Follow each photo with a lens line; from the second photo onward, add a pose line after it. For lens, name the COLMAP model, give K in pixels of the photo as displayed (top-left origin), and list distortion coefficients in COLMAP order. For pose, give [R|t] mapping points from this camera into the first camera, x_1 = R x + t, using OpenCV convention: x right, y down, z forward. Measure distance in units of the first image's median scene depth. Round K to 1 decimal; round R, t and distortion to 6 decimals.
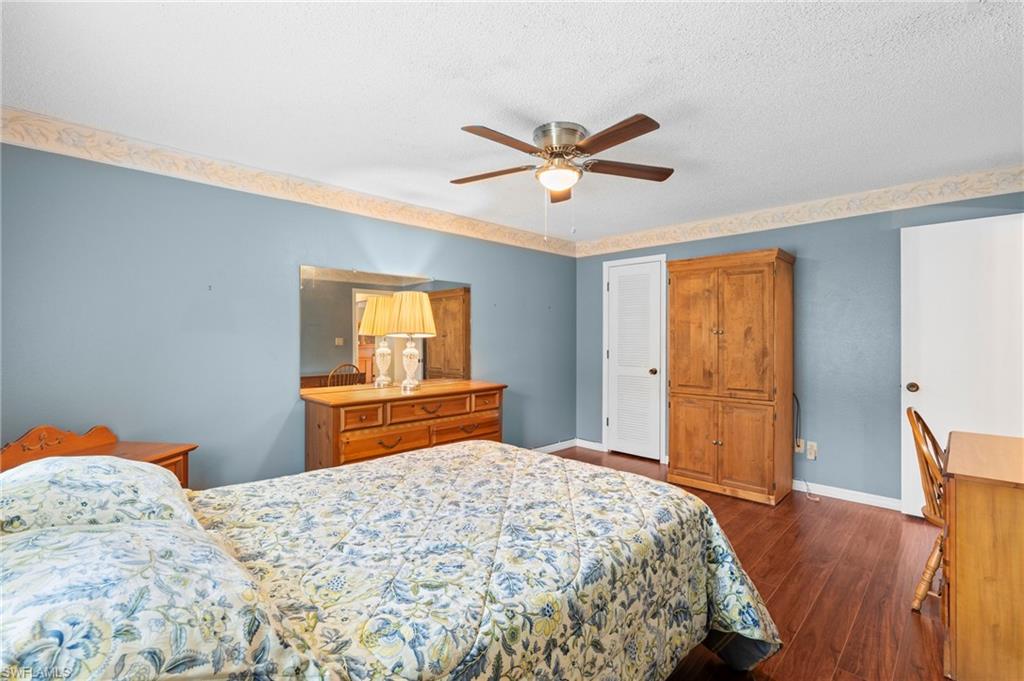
lens RADIAL K [[459.8, 0, 517.1], [0, 459.8, 338.0], [0, 0, 1]] dist [-0.002255, 0.000547]
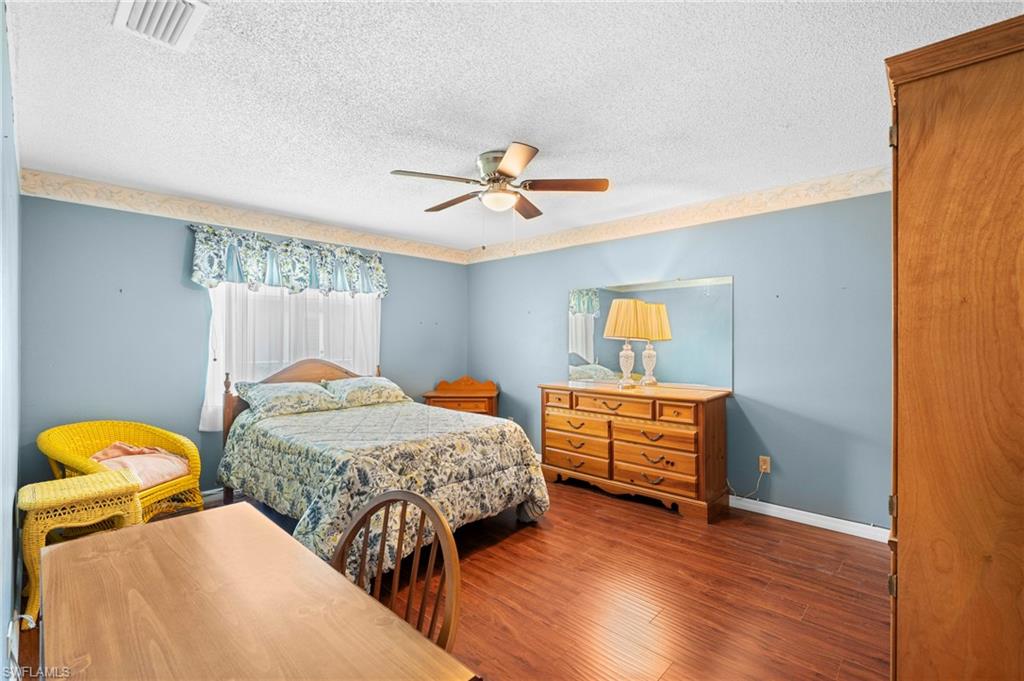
lens RADIAL K [[459.8, 0, 517.1], [0, 459.8, 338.0], [0, 0, 1]] dist [-0.002255, 0.000547]
pose [[0.022191, -0.001663, -0.999752, 0.894475], [-0.001054, 0.999998, -0.001687, -0.005029], [0.999753, 0.001092, 0.022189, 0.743137]]
